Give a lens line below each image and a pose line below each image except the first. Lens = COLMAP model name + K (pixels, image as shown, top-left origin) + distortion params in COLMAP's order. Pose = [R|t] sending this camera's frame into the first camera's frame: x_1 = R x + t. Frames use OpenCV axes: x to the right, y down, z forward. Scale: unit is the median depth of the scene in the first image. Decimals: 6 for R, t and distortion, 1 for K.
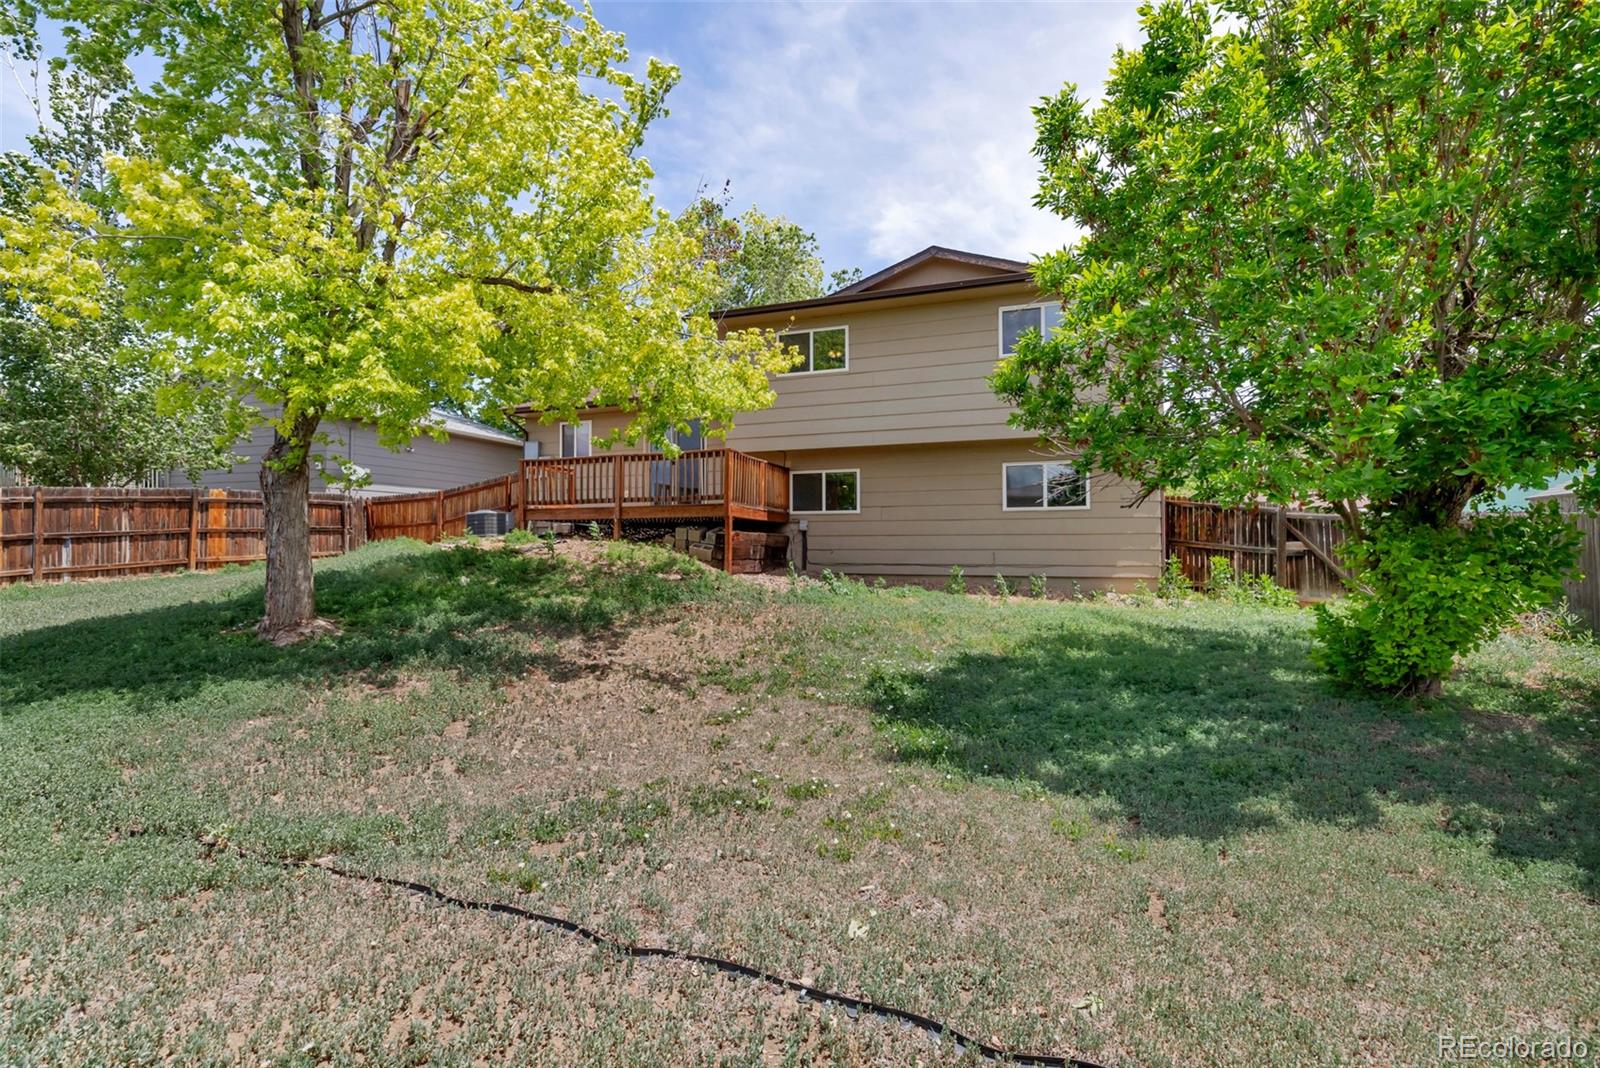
lens RADIAL K [[723.3, 0, 797.2], [0, 723.3, 534.9], [0, 0, 1]] dist [0.001862, 0.000157]
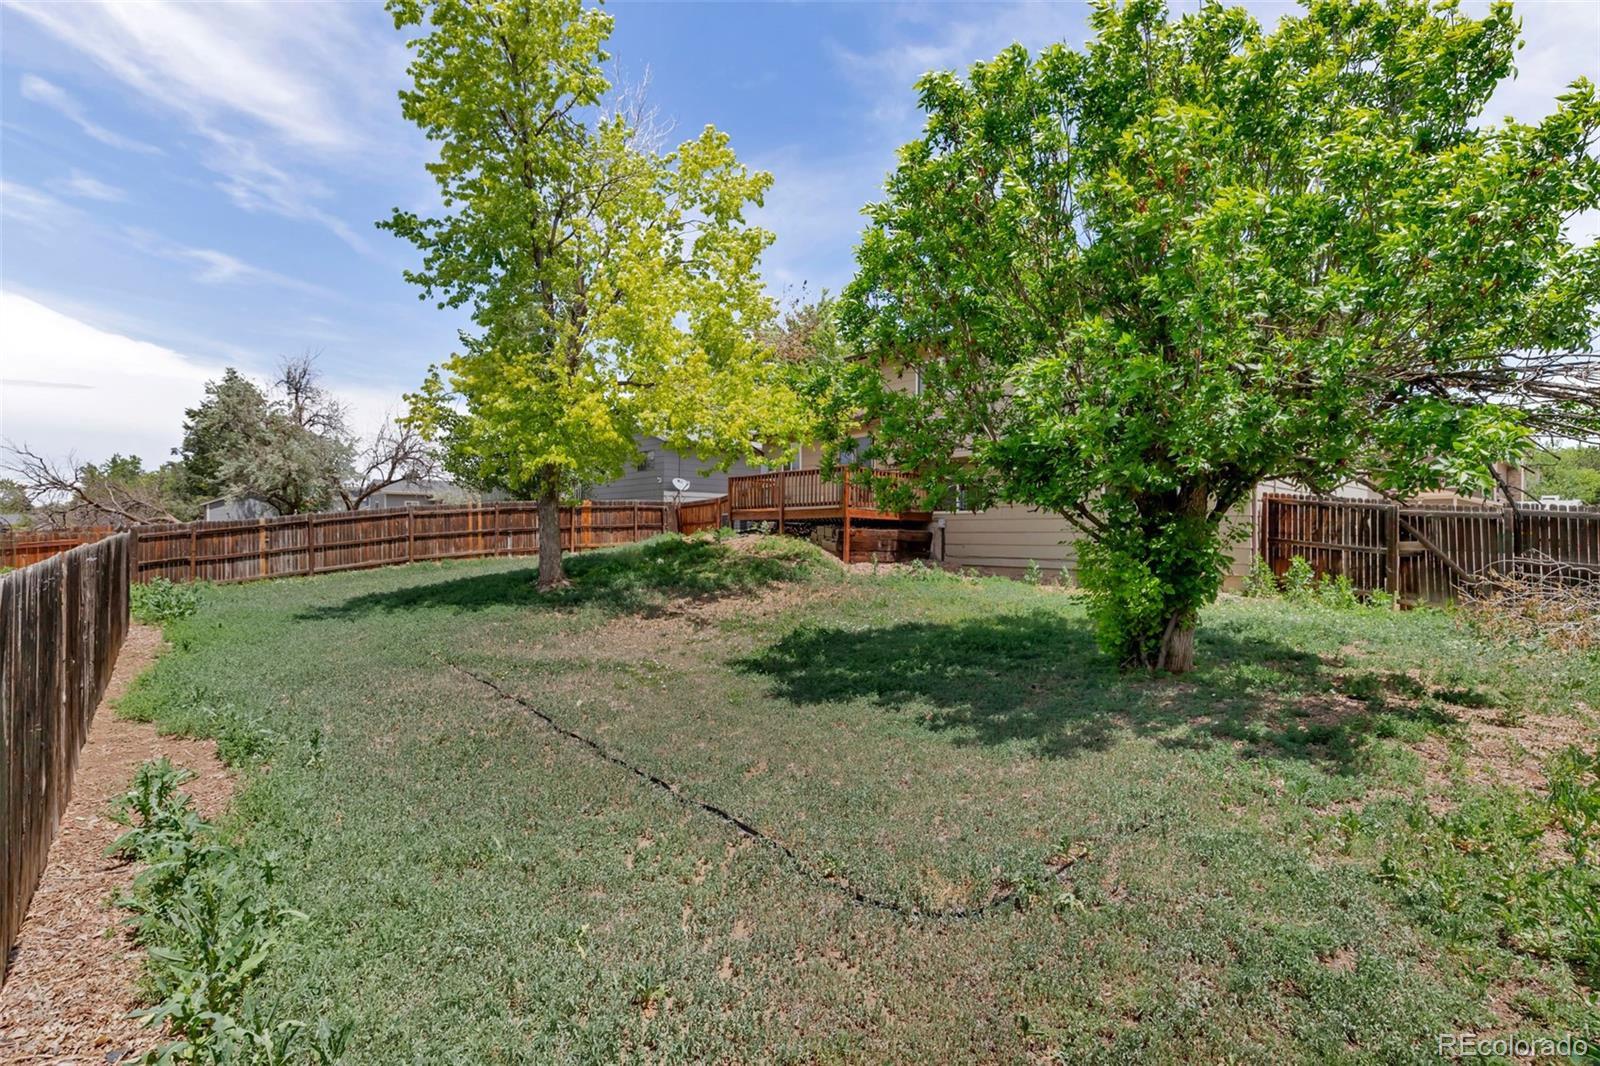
lens RADIAL K [[723.3, 0, 797.2], [0, 723.3, 533.9], [0, 0, 1]] dist [0.001862, 0.000157]
pose [[0.875008, 0.005398, -0.484078, 0.409537], [-0.001793, 0.999967, 0.007909, -0.005376], [0.484105, -0.006053, 0.874989, -0.157952]]
